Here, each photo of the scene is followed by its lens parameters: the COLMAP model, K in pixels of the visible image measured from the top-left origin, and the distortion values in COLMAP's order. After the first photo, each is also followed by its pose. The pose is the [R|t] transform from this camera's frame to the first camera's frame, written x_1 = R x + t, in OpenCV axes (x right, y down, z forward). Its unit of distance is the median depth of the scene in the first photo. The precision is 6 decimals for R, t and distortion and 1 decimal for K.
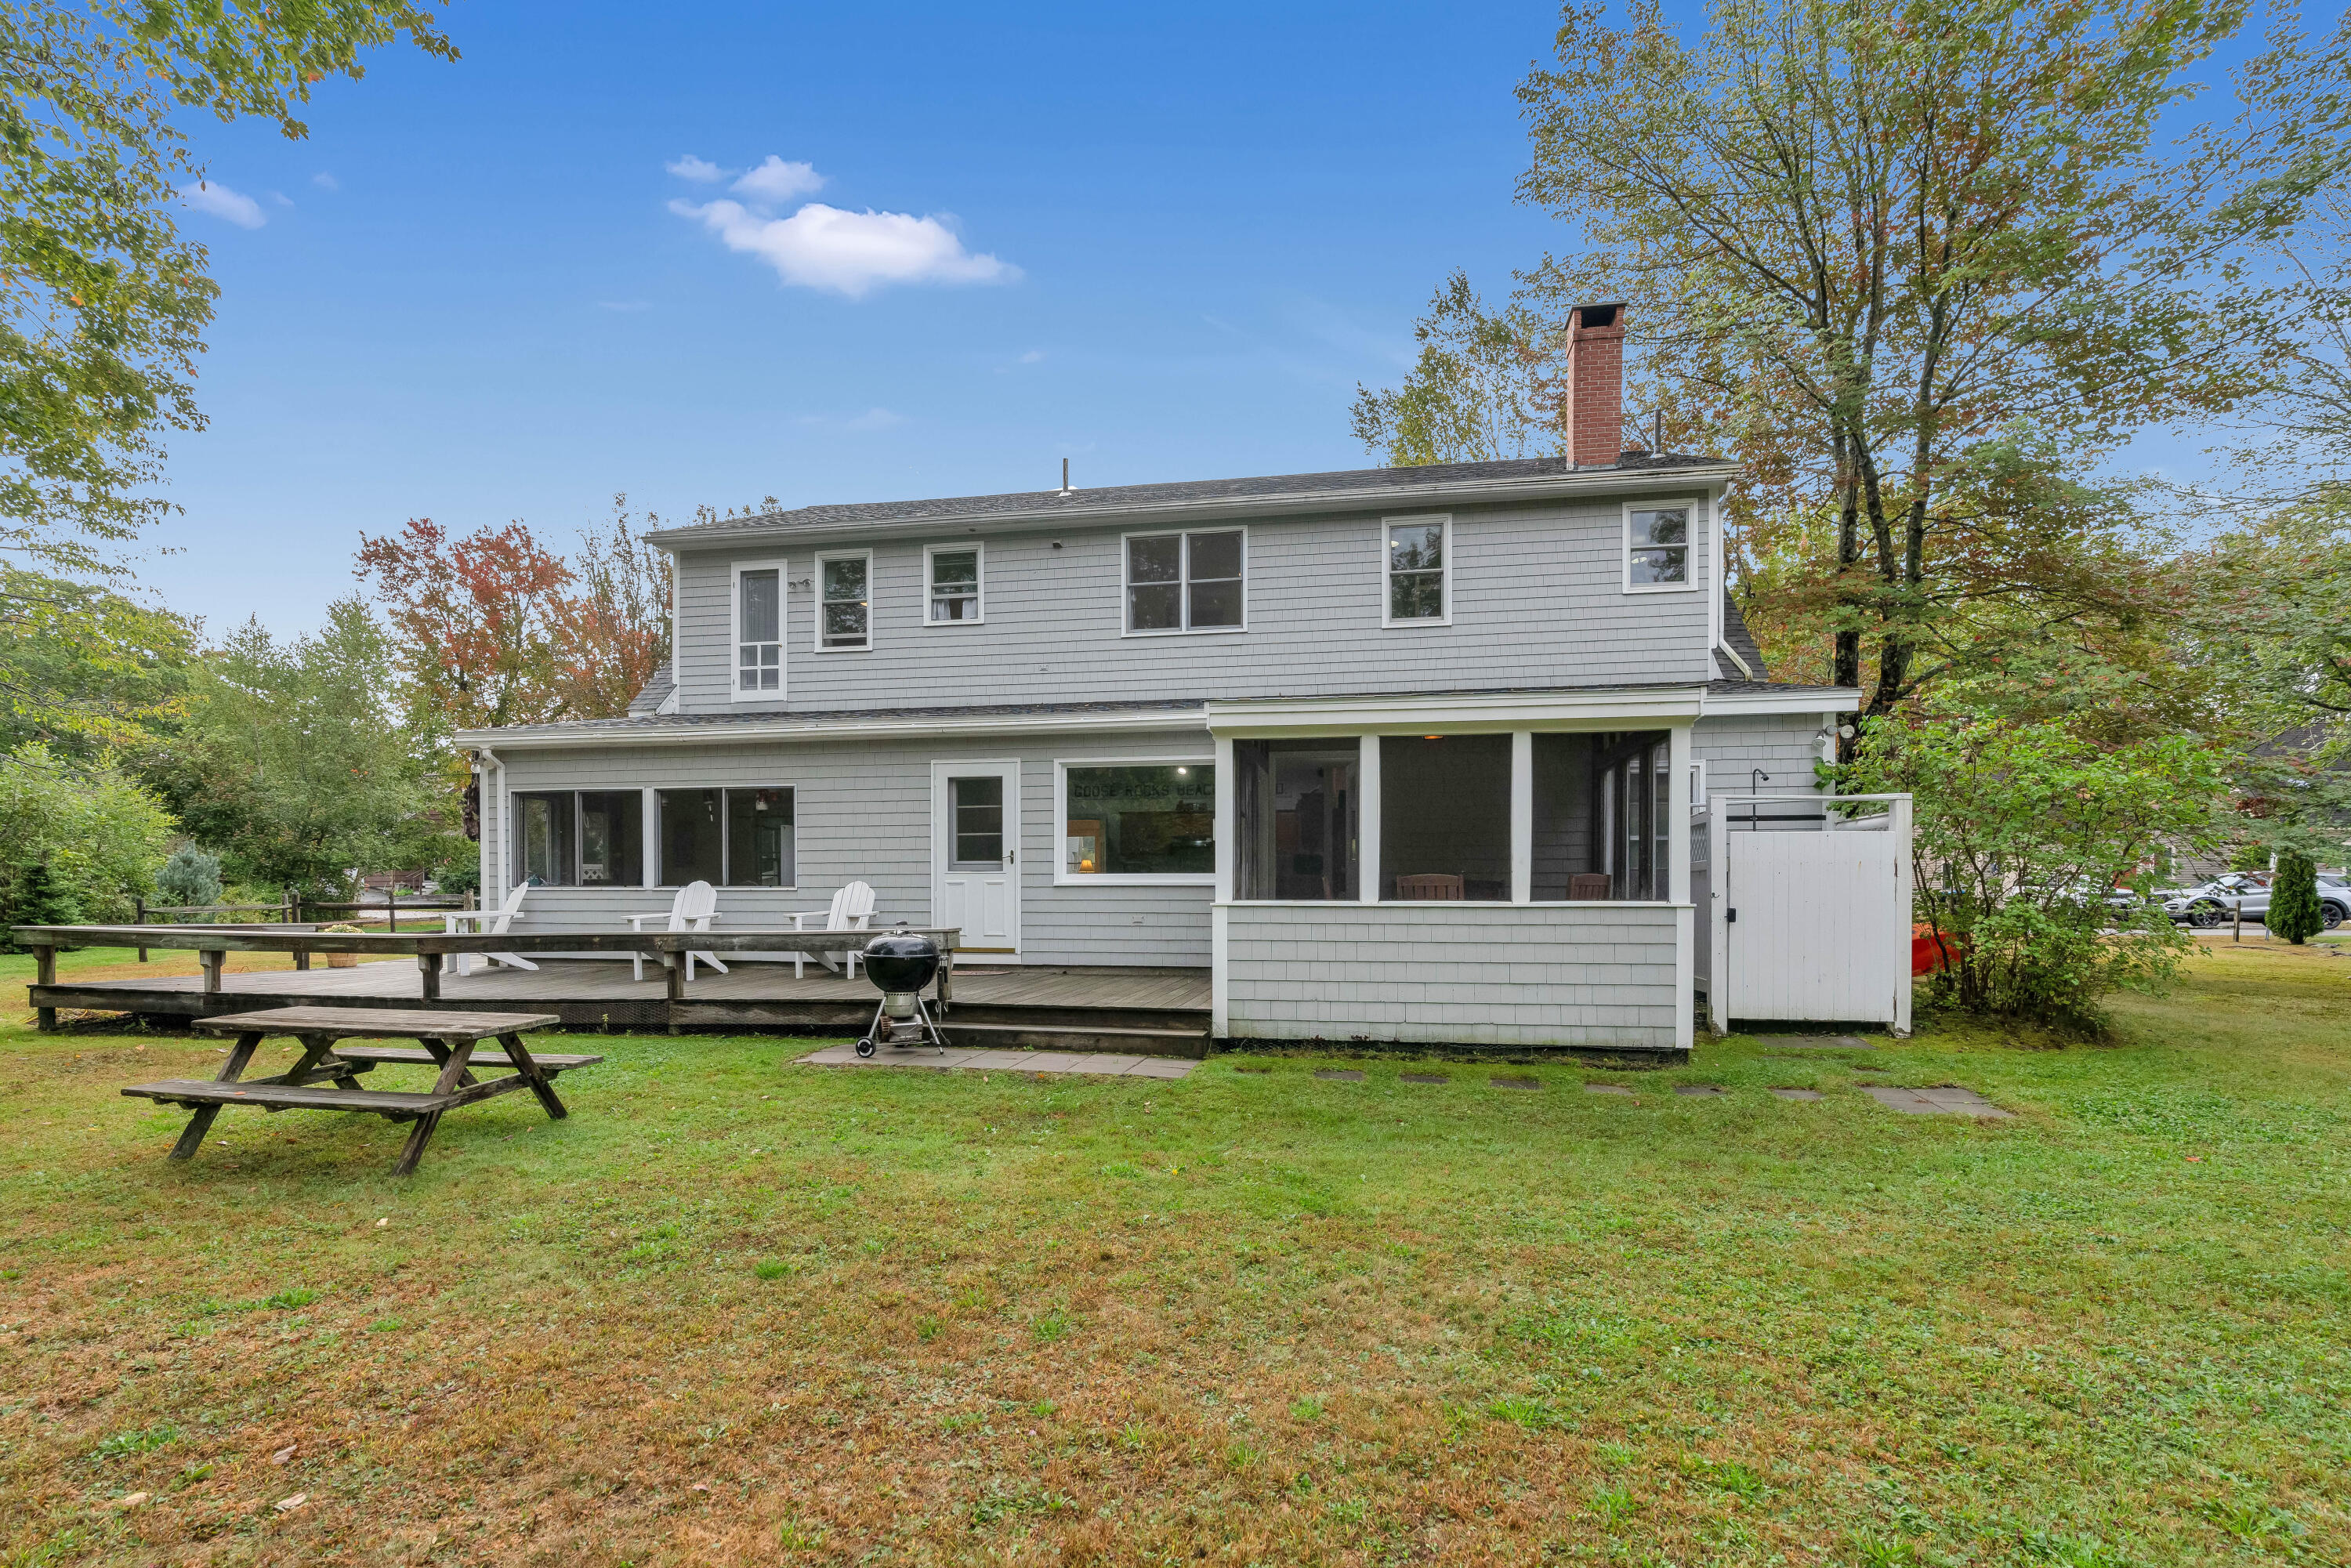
lens RADIAL K [[1068.1, 0, 1175.9], [0, 1068.1, 916.5], [0, 0, 1]] dist [-0.003179, 0.000326]
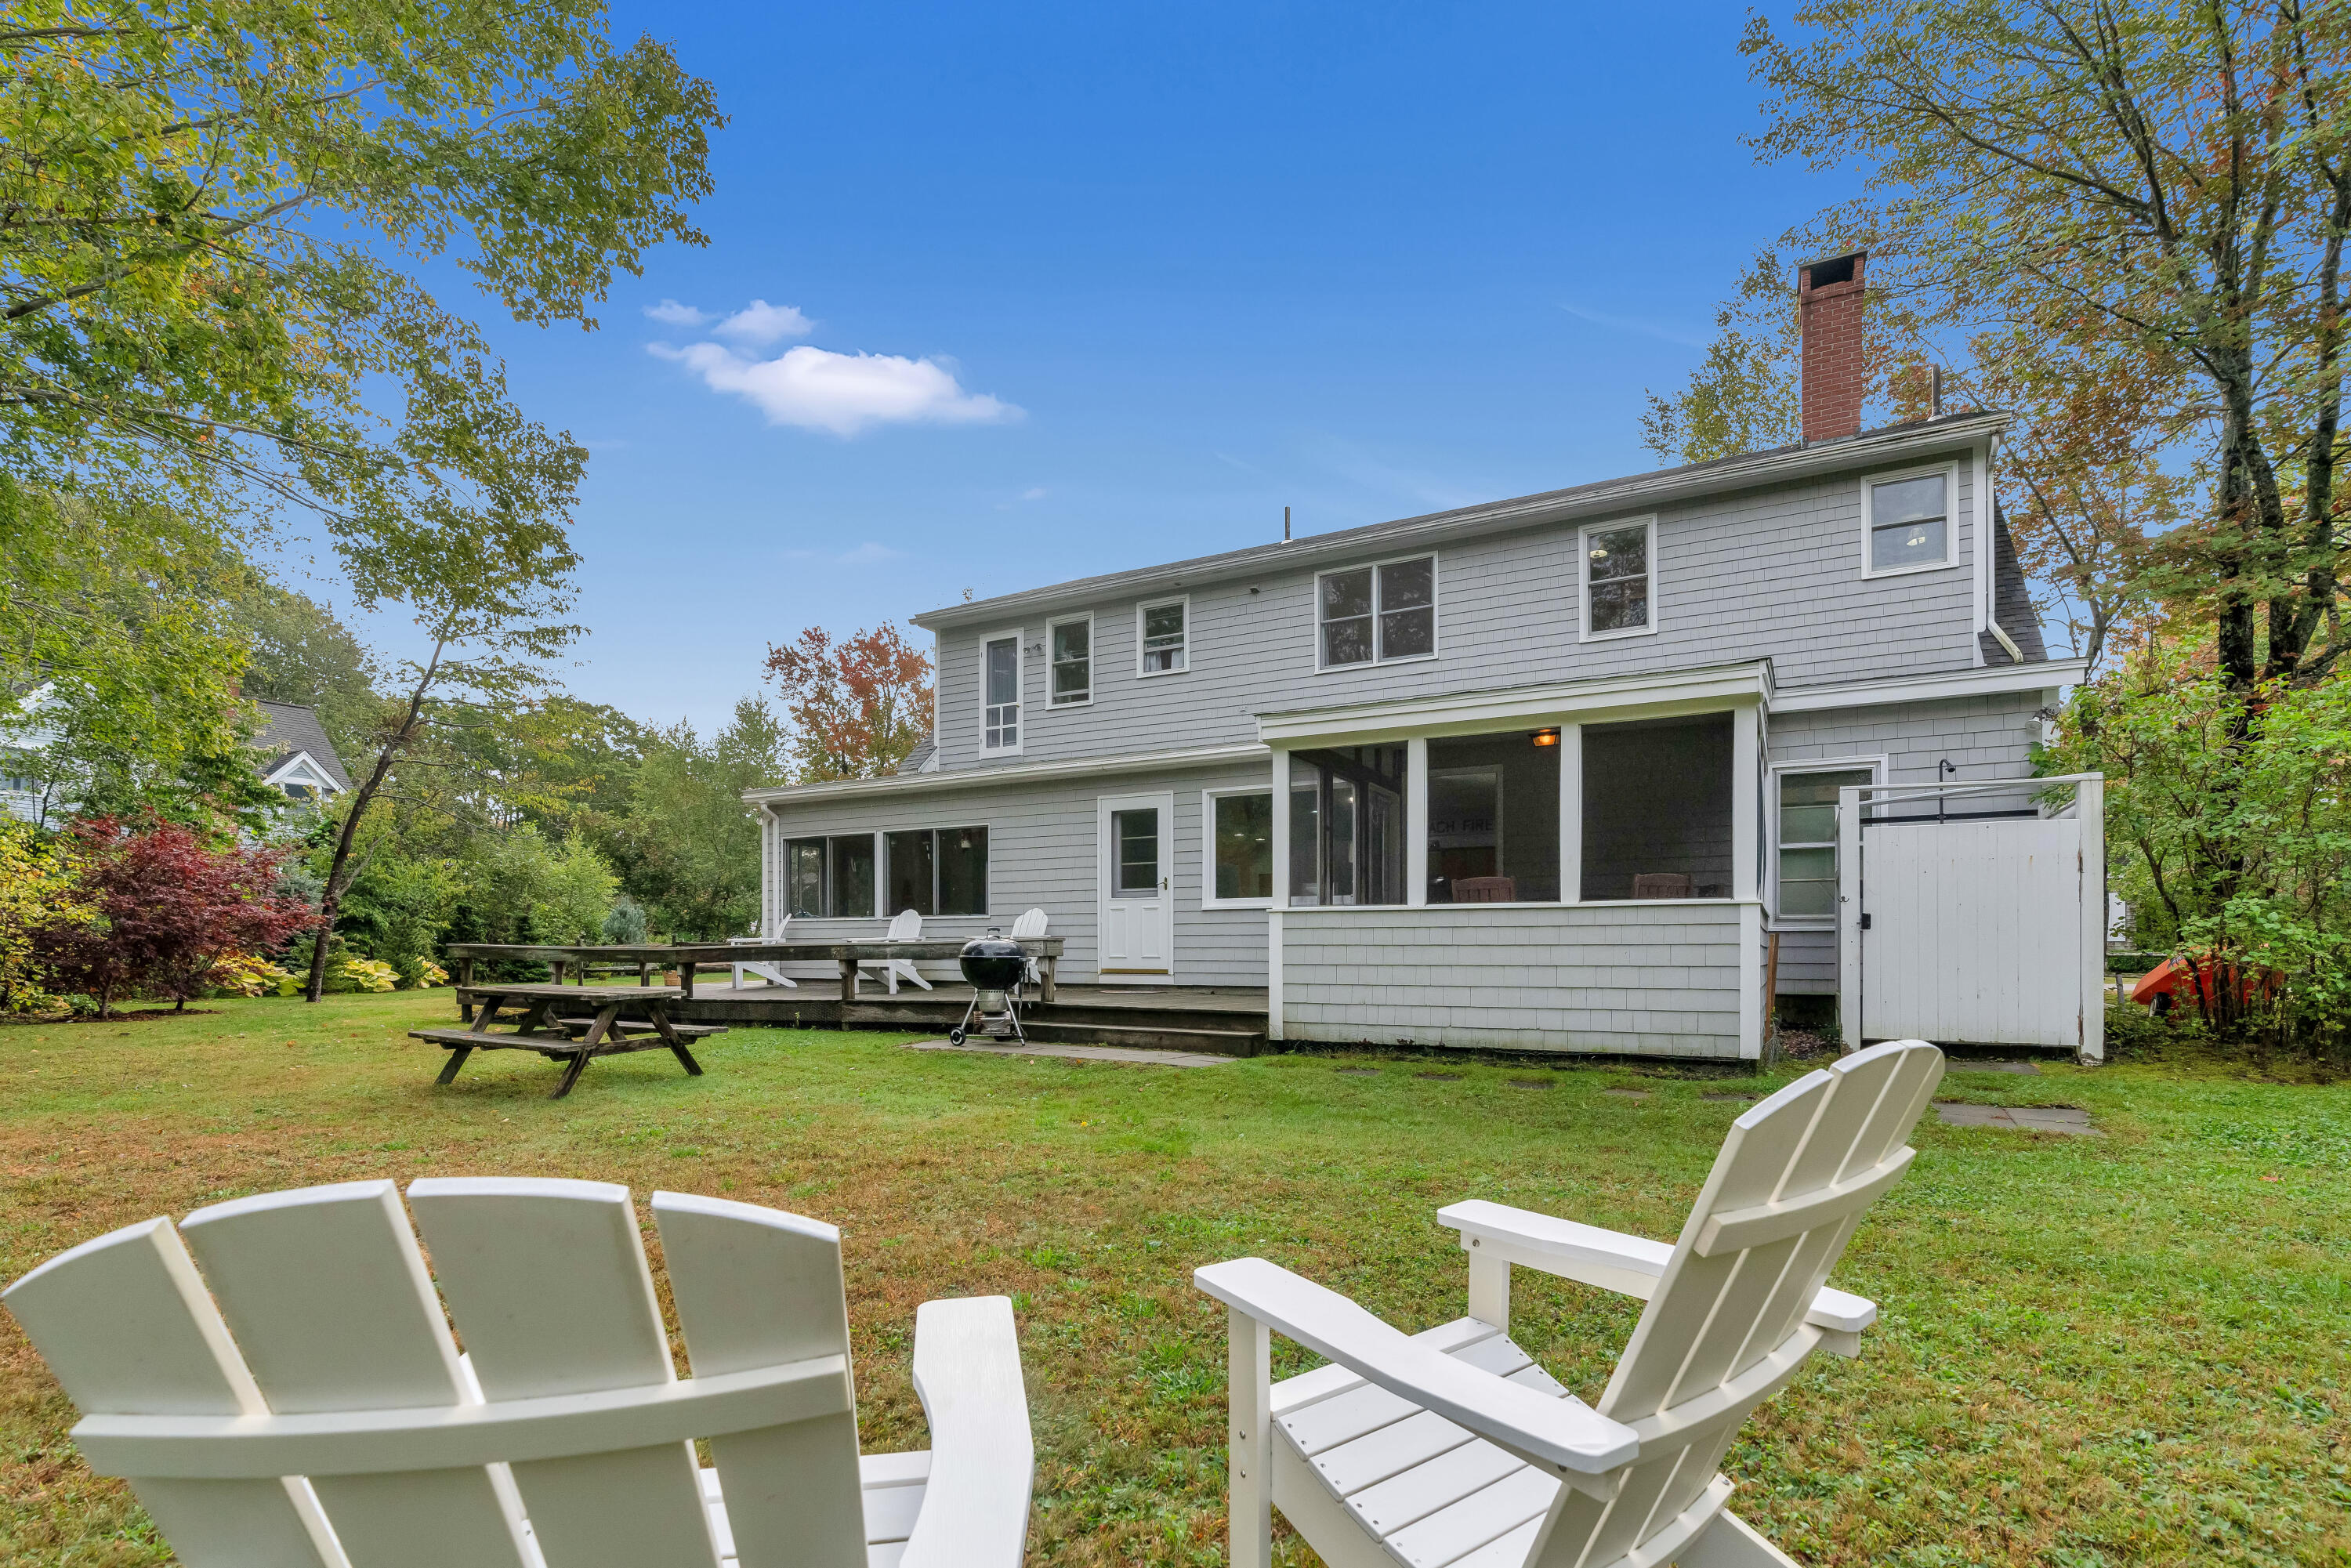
lens RADIAL K [[1077.0, 0, 1175.6], [0, 1077.0, 959.9], [0, 0, 1]] dist [-0.000715, 0.000251]
pose [[0.952390, 0.004048, -0.304856, 0.156833], [-0.008925, 0.999853, -0.014608, 0.030802], [0.304752, 0.016633, 0.952287, -0.014614]]
